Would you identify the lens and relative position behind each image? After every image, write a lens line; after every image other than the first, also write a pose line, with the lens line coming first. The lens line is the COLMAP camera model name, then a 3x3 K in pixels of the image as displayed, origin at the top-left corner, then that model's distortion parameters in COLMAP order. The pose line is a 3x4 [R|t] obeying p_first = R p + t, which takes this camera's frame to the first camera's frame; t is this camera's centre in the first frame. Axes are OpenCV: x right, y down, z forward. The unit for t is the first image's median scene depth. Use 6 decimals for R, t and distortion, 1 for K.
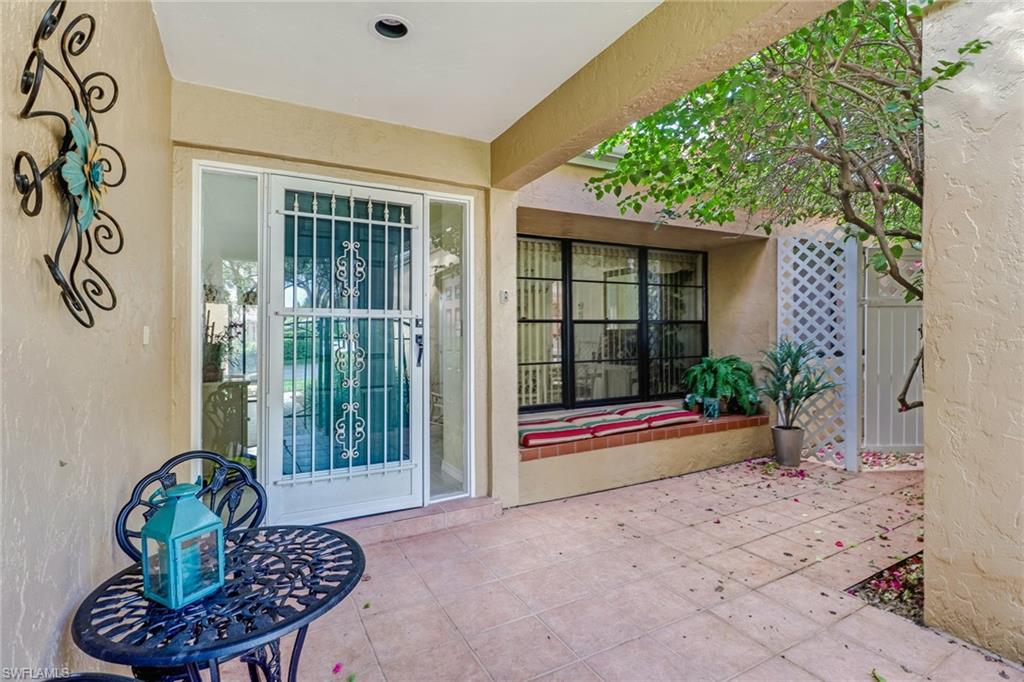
lens RADIAL K [[489.2, 0, 510.6], [0, 489.2, 334.2], [0, 0, 1]] dist [-0.005825, -0.007134]
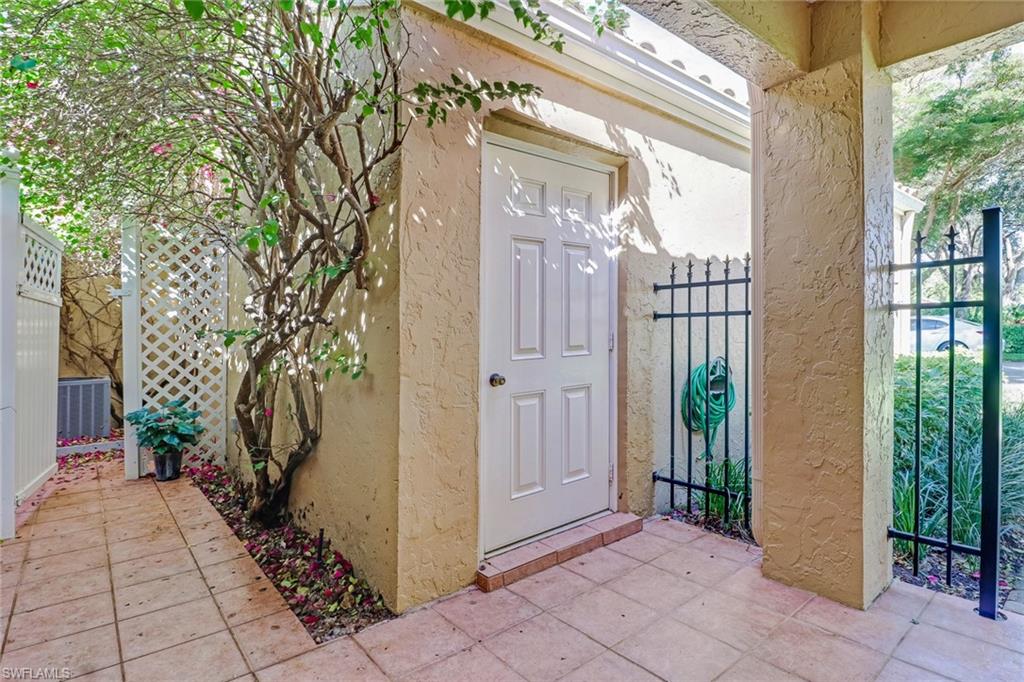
lens RADIAL K [[489.2, 0, 508.7], [0, 489.2, 343.9], [0, 0, 1]] dist [-0.005825, -0.007134]
pose [[-0.212966, 0.015854, 0.976931, -0.172023], [0.007166, 0.999867, -0.014664, 0.060864], [-0.977033, 0.003877, -0.213052, 0.941725]]
